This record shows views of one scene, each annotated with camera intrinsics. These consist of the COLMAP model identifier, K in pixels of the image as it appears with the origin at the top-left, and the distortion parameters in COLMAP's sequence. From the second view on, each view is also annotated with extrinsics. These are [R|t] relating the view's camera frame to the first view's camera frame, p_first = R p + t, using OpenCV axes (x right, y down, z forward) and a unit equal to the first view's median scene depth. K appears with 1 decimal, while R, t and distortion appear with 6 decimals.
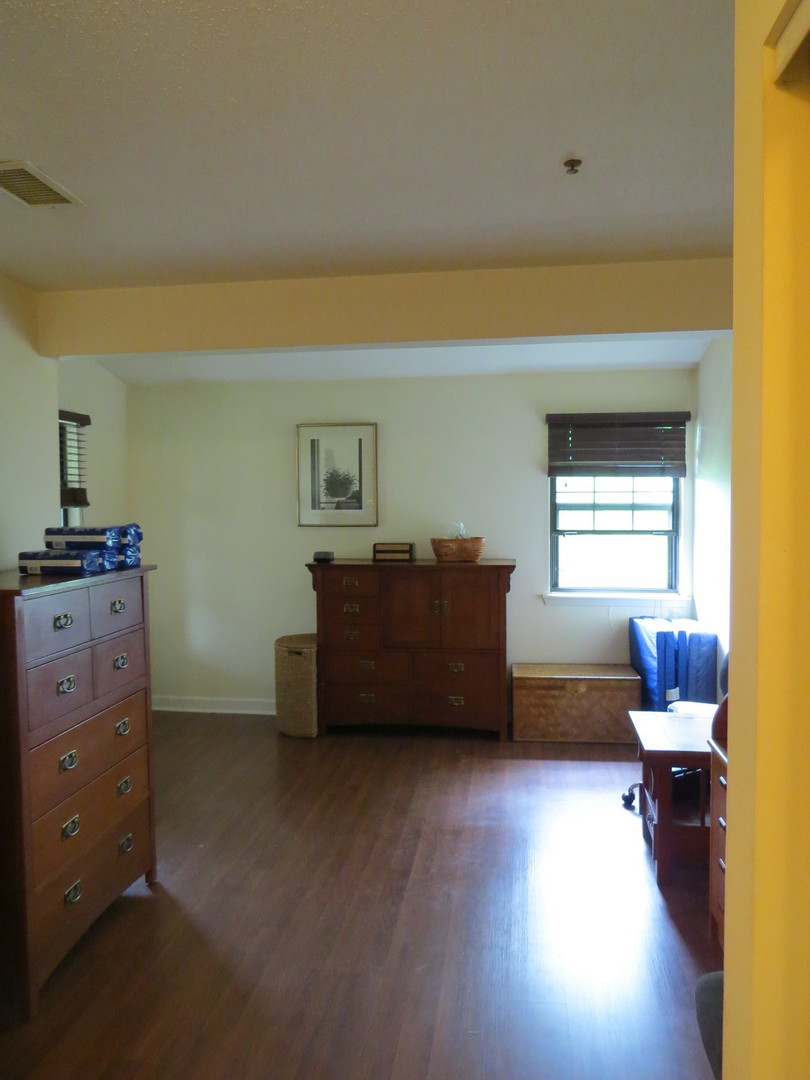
lens RADIAL K [[776.5, 0, 410.3], [0, 776.5, 518.4], [0, 0, 1]] dist [-0.192108, 0.002683]
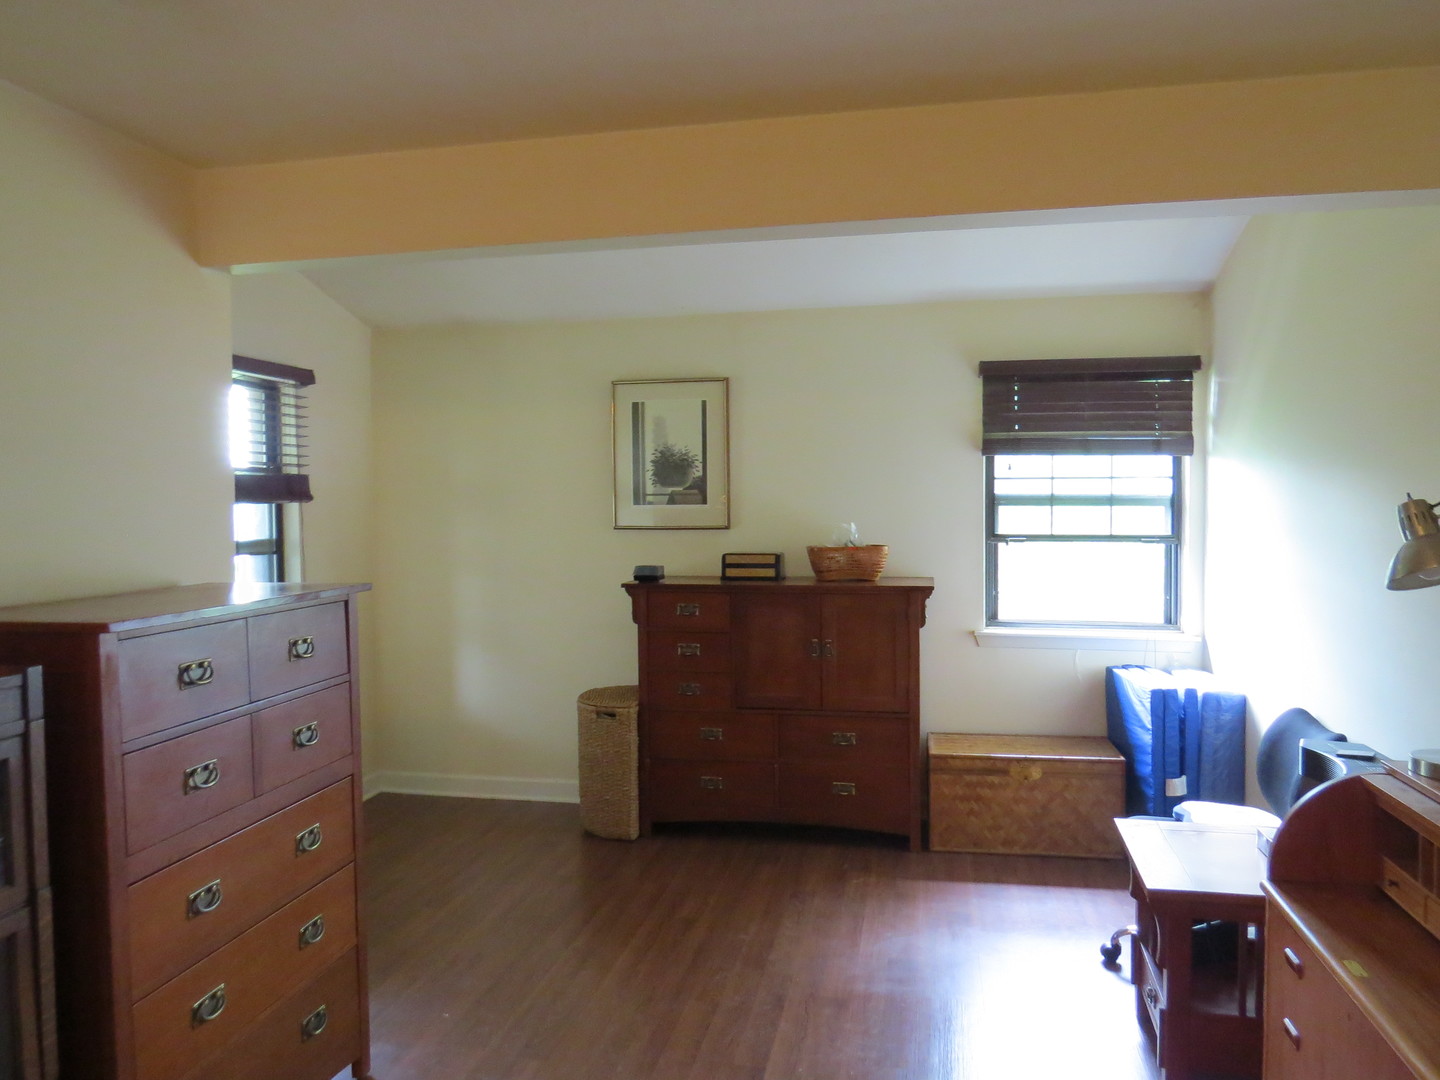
lens RADIAL K [[998.0, 0, 720.0], [0, 998.0, 540.0], [0, 0, 1]] dist [-0.121014, 0.002516]
pose [[0.997198, 0.000722, -0.074803, 0.016364], [0.000153, 0.999932, 0.011687, 0.010364], [0.074806, -0.011665, 0.997130, 0.133686]]
